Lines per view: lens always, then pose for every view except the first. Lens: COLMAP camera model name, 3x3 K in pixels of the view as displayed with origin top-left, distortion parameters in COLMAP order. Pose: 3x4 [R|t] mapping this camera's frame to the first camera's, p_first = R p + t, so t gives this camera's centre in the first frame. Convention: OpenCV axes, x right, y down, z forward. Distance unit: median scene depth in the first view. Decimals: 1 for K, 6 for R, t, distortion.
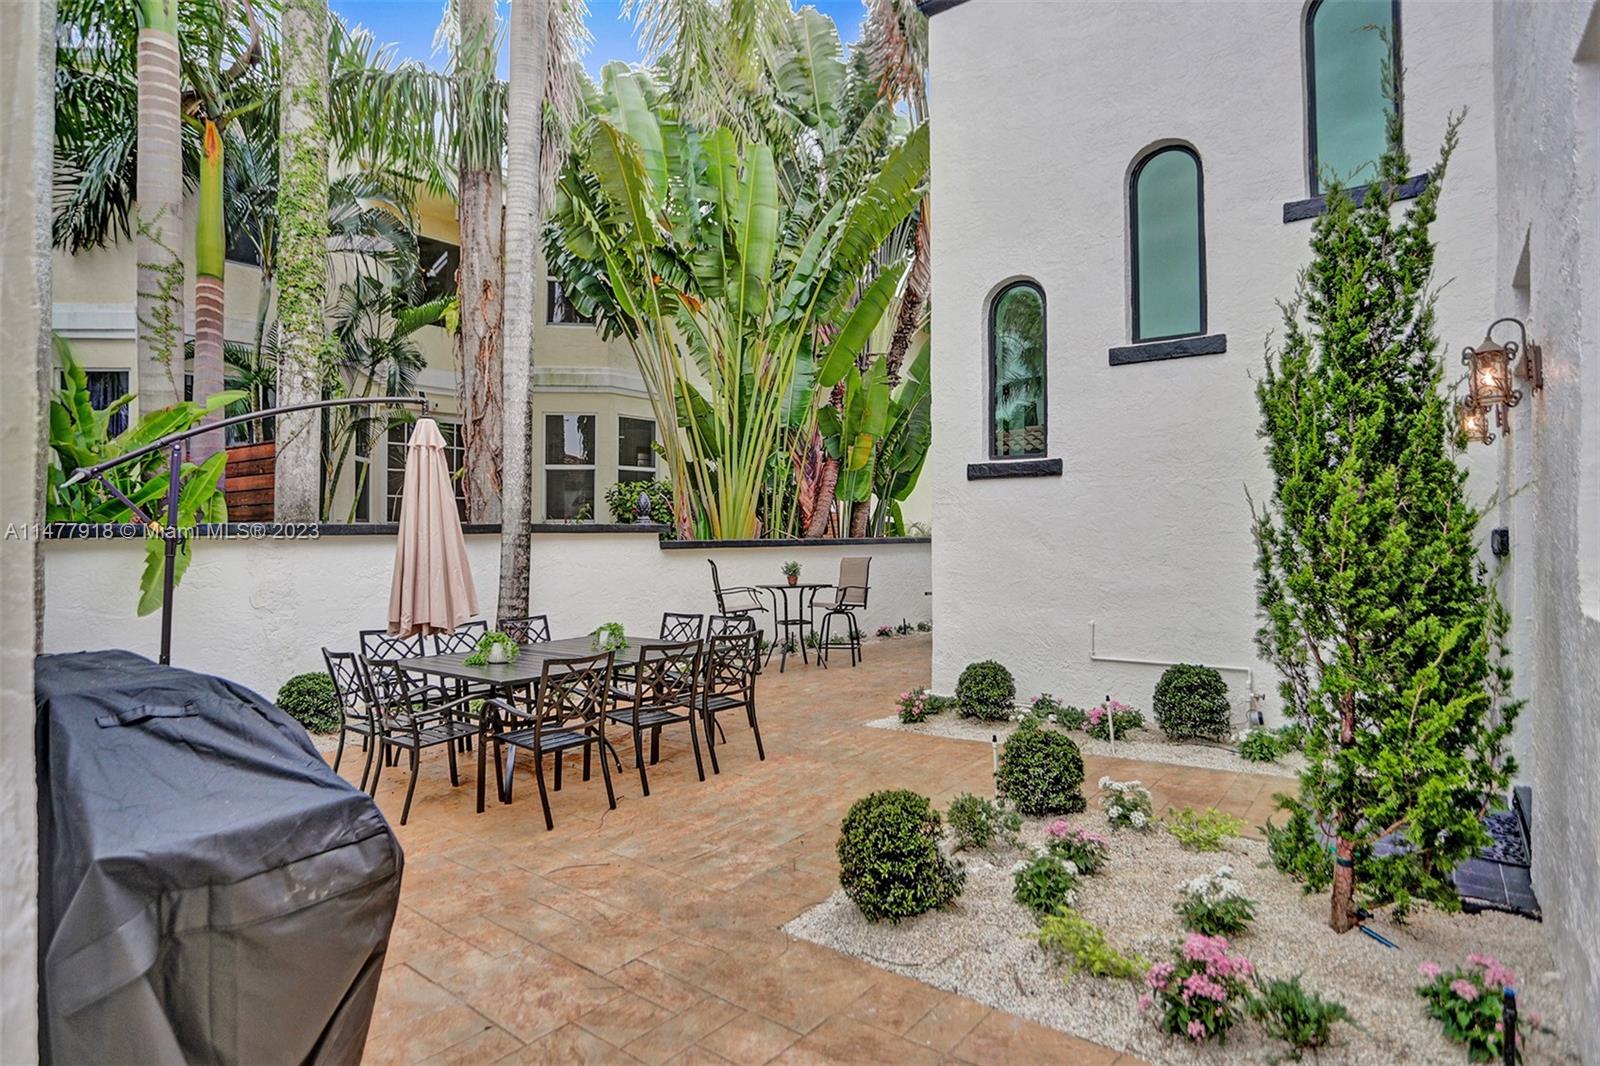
lens RADIAL K [[844.4, 0, 800.0], [0, 844.4, 533.0], [0, 0, 1]] dist [-0.025952, -0.000313]
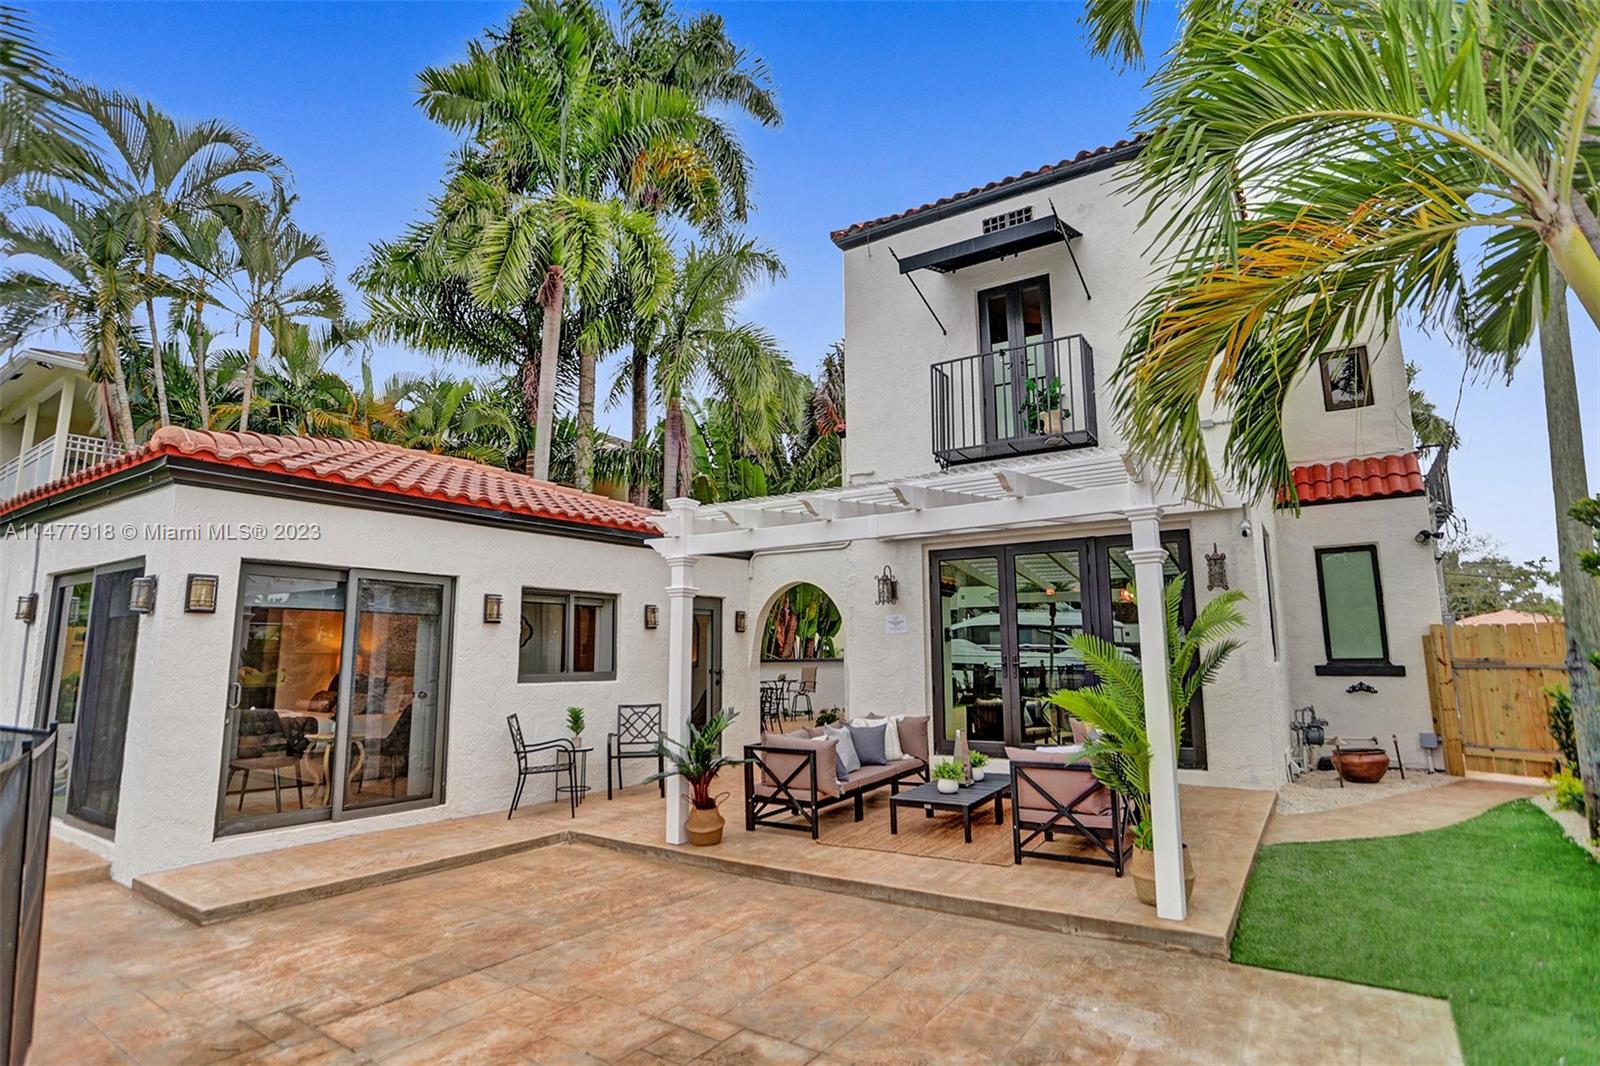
lens RADIAL K [[844.4, 0, 800.0], [0, 844.4, 533.0], [0, 0, 1]] dist [-0.025952, -0.000313]
pose [[0.997358, 0.008045, 0.072196, -0.083353], [0.002770, 0.988915, -0.148454, 0.008252], [-0.072590, 0.148262, 0.986280, -0.823530]]
